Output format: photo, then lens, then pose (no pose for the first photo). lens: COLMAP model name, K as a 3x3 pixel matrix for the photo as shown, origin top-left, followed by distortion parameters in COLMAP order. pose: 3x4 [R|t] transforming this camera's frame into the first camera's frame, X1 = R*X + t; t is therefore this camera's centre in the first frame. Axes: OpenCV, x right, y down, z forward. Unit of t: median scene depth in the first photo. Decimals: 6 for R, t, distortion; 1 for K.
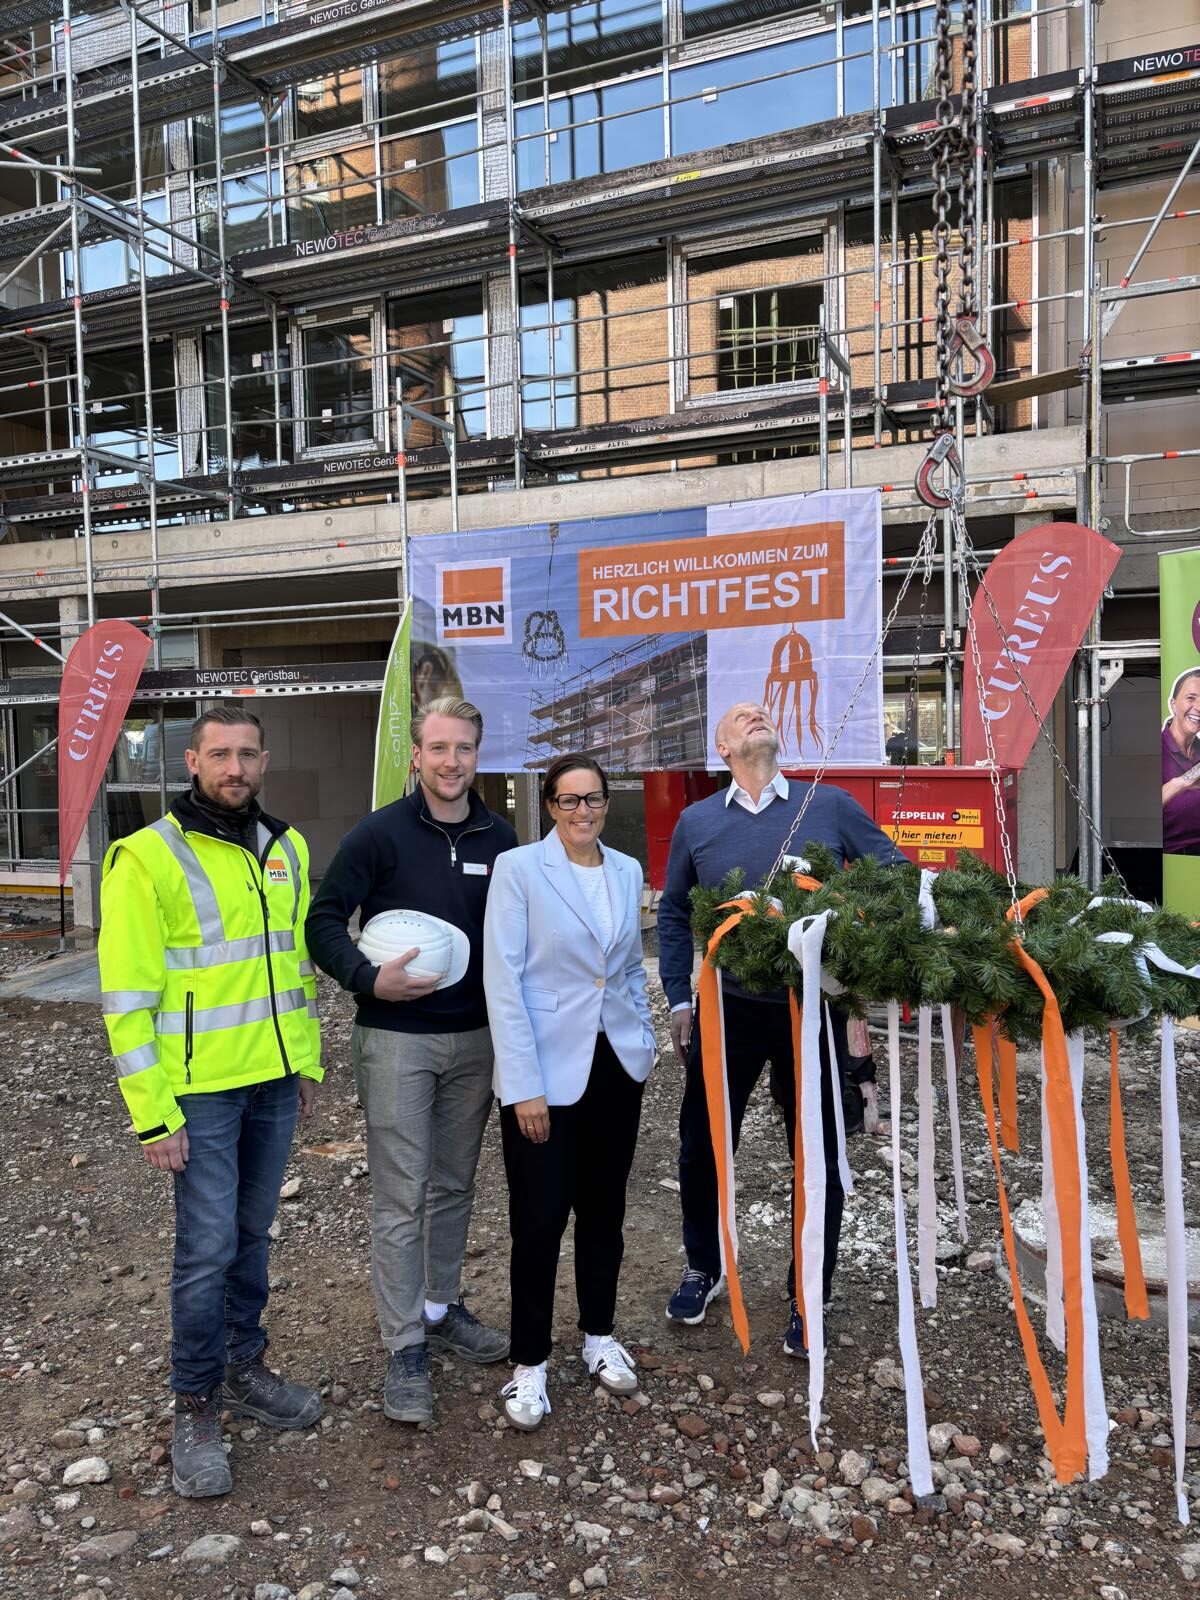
lens RADIAL K [[1210.0, 0, 600.0], [0, 1210.0, 800.0], [0, 0, 1]] dist [0.063875, -0.070328]
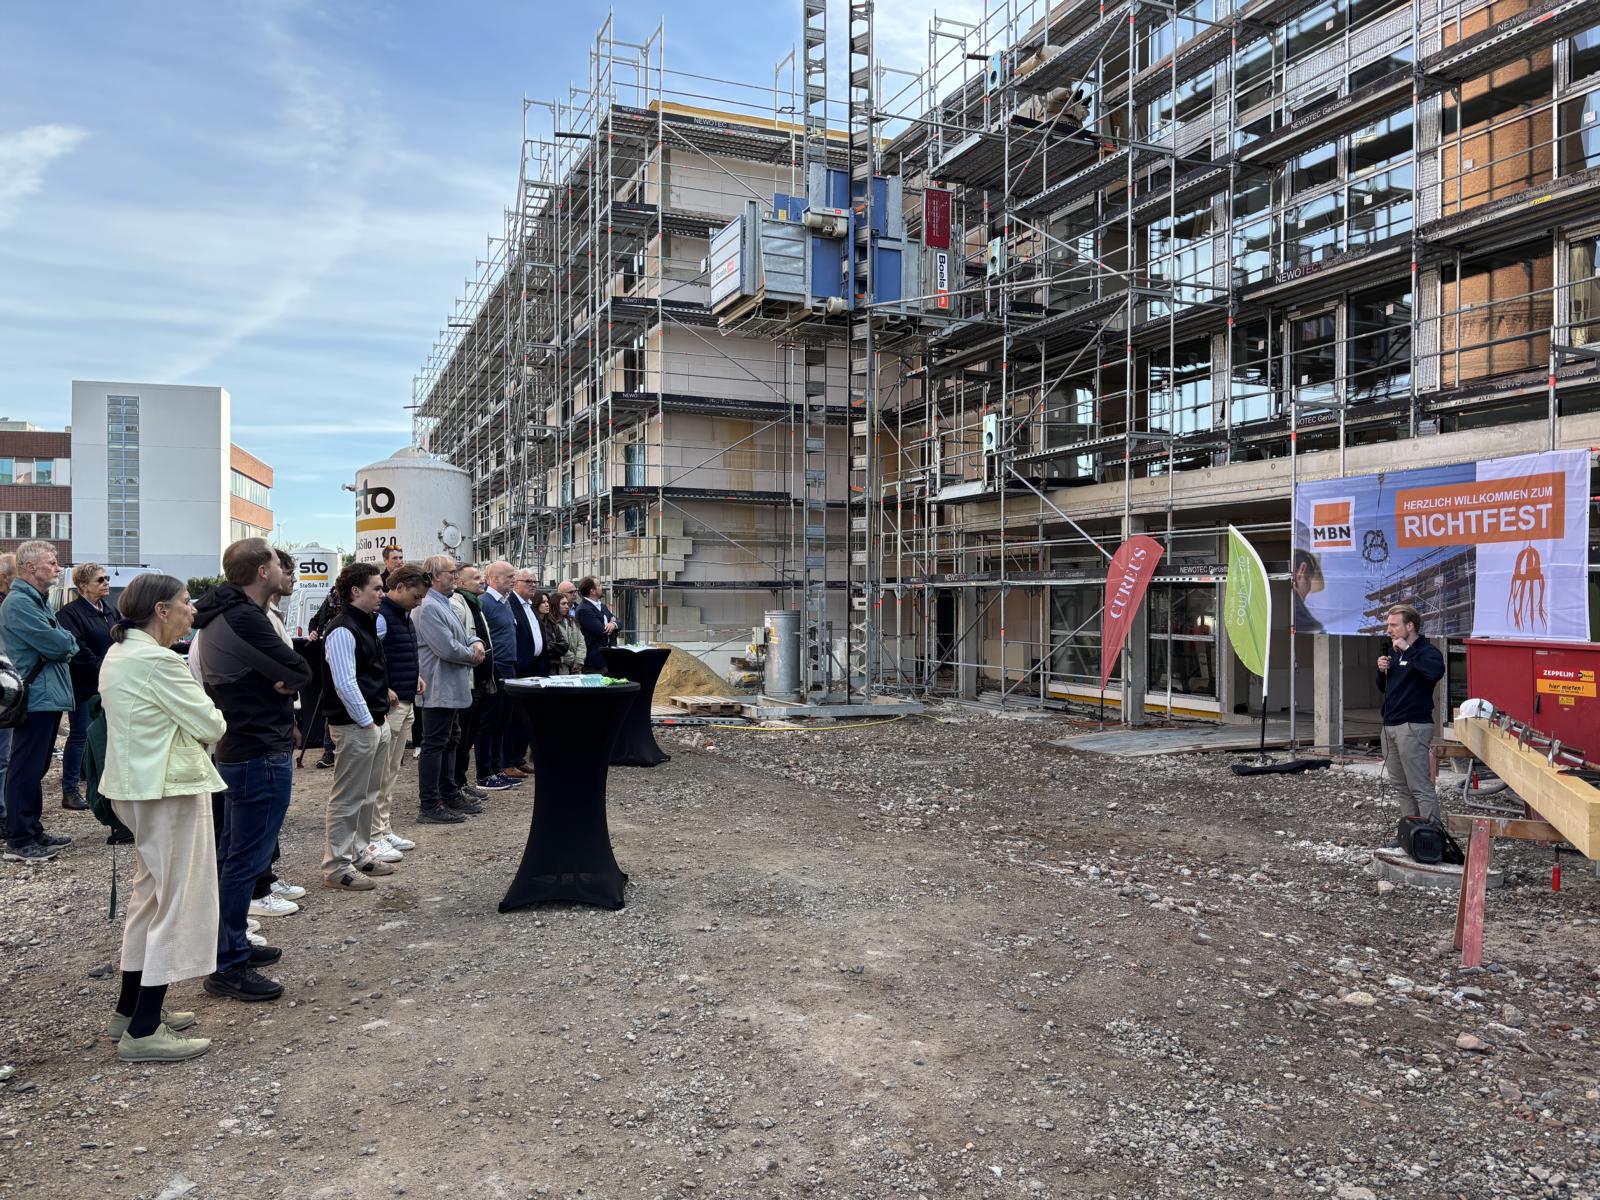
lens RADIAL K [[1210.0, 0, 800.0], [0, 1210.0, 600.0], [0, 0, 1]] dist [0.063875, -0.070328]
pose [[0.717561, 0.020624, -0.696191, 0.524280], [-0.049196, 0.998566, -0.021124, -0.000278], [0.694756, 0.049408, 0.717546, -0.621581]]
